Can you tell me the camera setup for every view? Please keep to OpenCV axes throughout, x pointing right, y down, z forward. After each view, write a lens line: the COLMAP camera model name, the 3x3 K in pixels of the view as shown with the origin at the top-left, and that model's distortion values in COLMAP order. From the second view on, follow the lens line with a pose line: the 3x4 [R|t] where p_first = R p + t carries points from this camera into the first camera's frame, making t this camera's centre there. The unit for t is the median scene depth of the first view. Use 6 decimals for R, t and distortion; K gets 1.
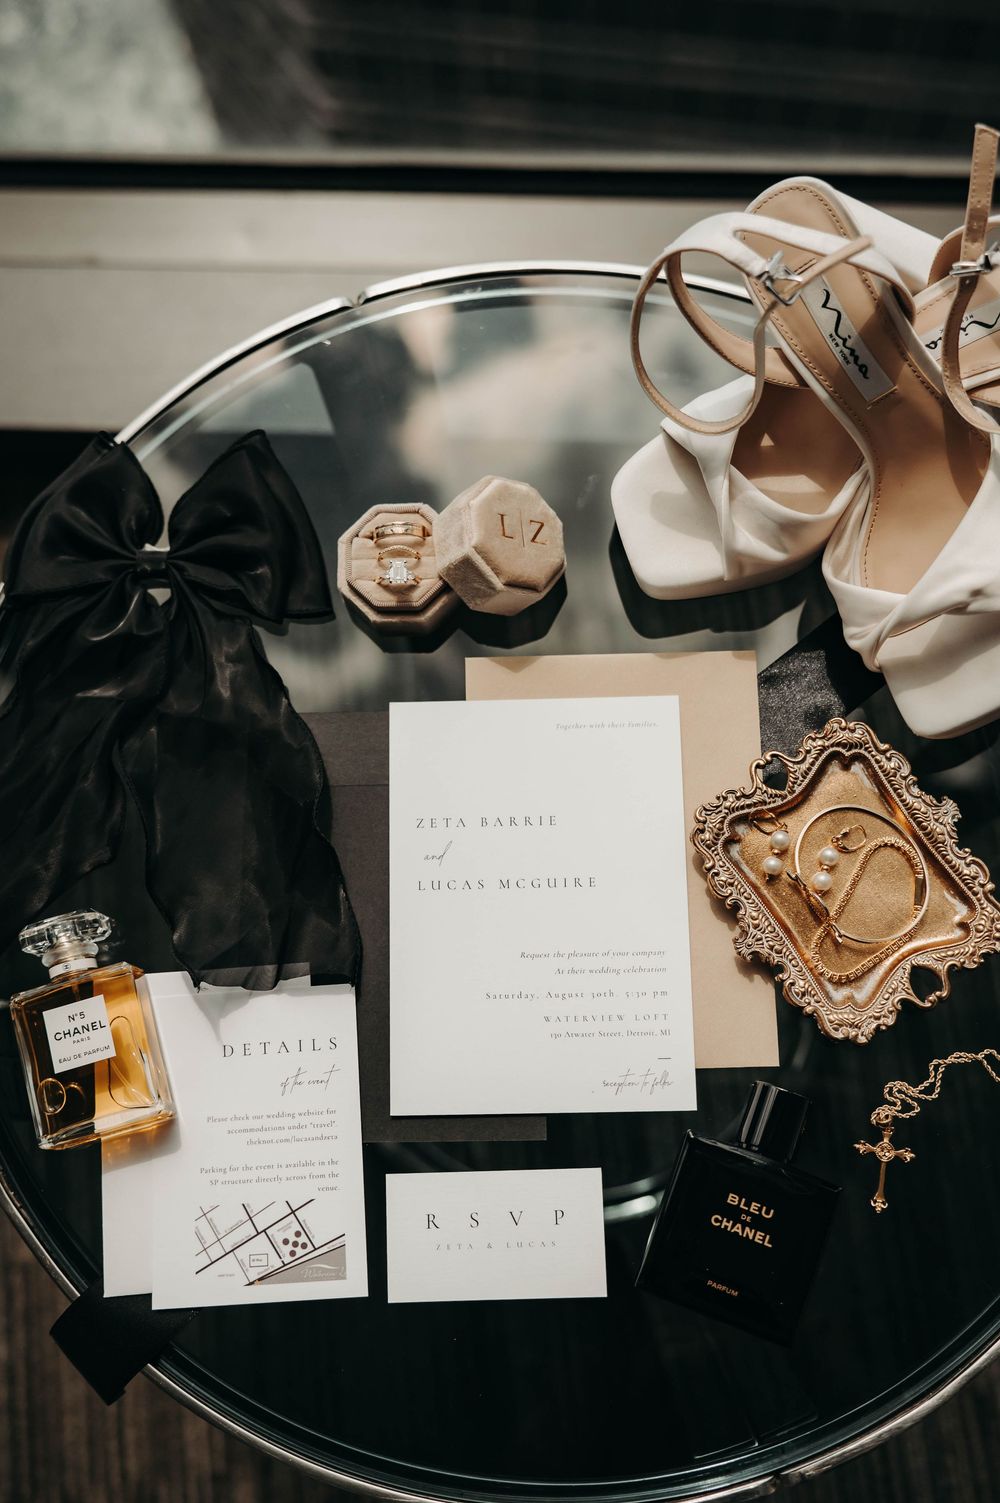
lens RADIAL K [[1784.7, 0, 464.4], [0, 1784.7, 693.3], [0, 0, 1]] dist [-0.020513, 0.023429]
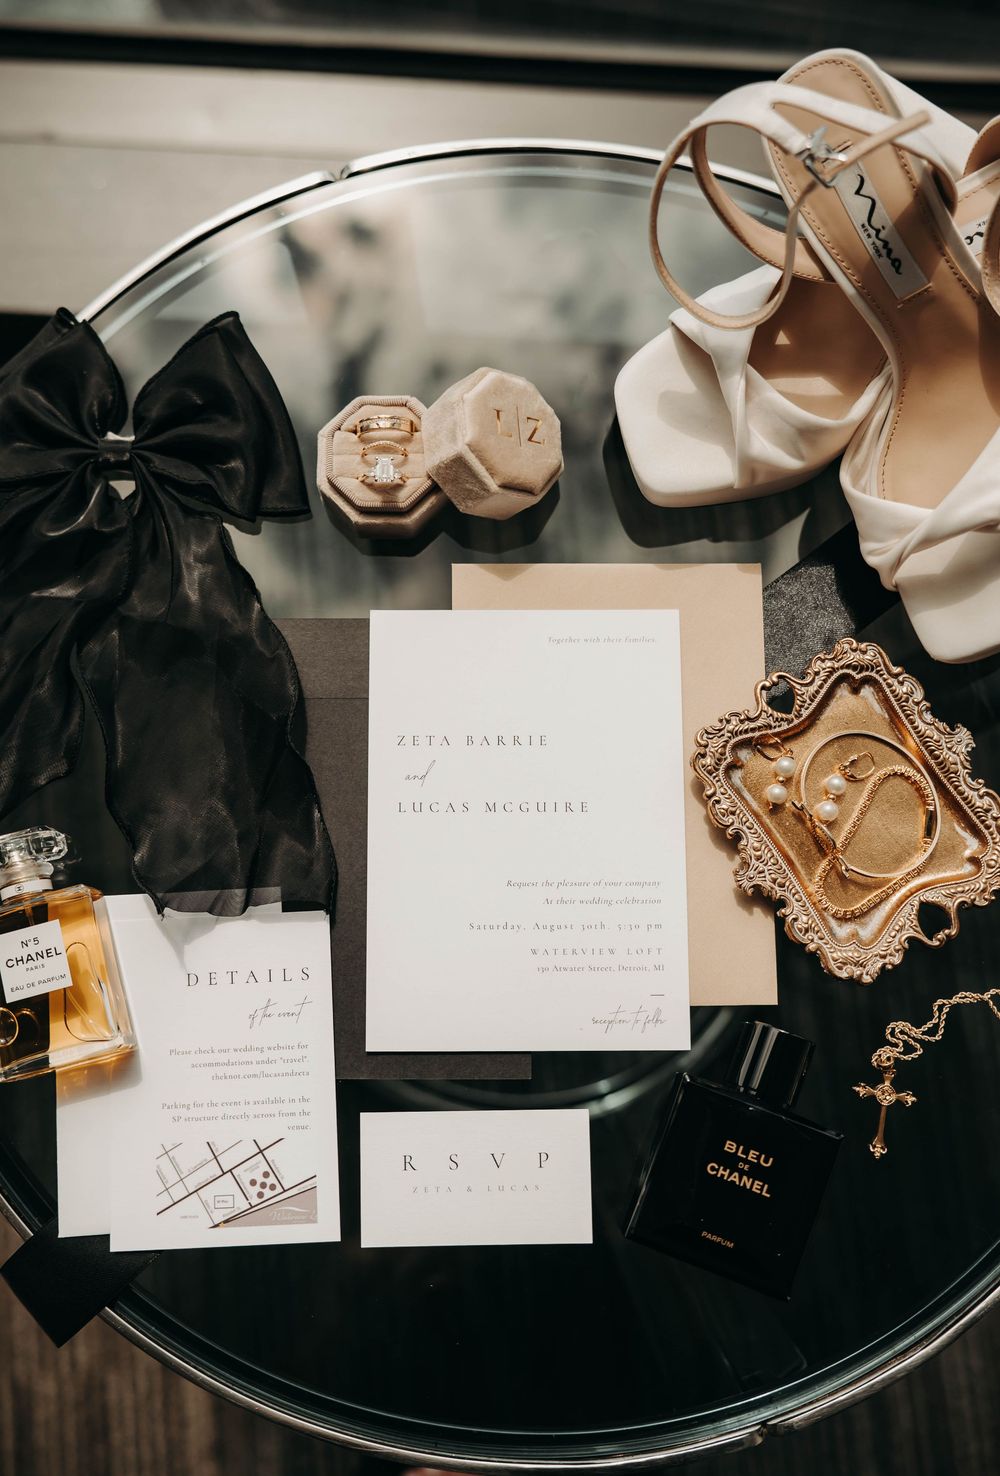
lens RADIAL K [[1660.6, 0, 458.3], [0, 1660.6, 686.6], [0, 0, 1]] dist [-0.049953, -0.012922]
pose [[0.998807, 0.020666, 0.044244, -0.035497], [-0.023373, 0.997828, 0.061579, -0.009896], [-0.042875, -0.062540, 0.997121, 0.139173]]
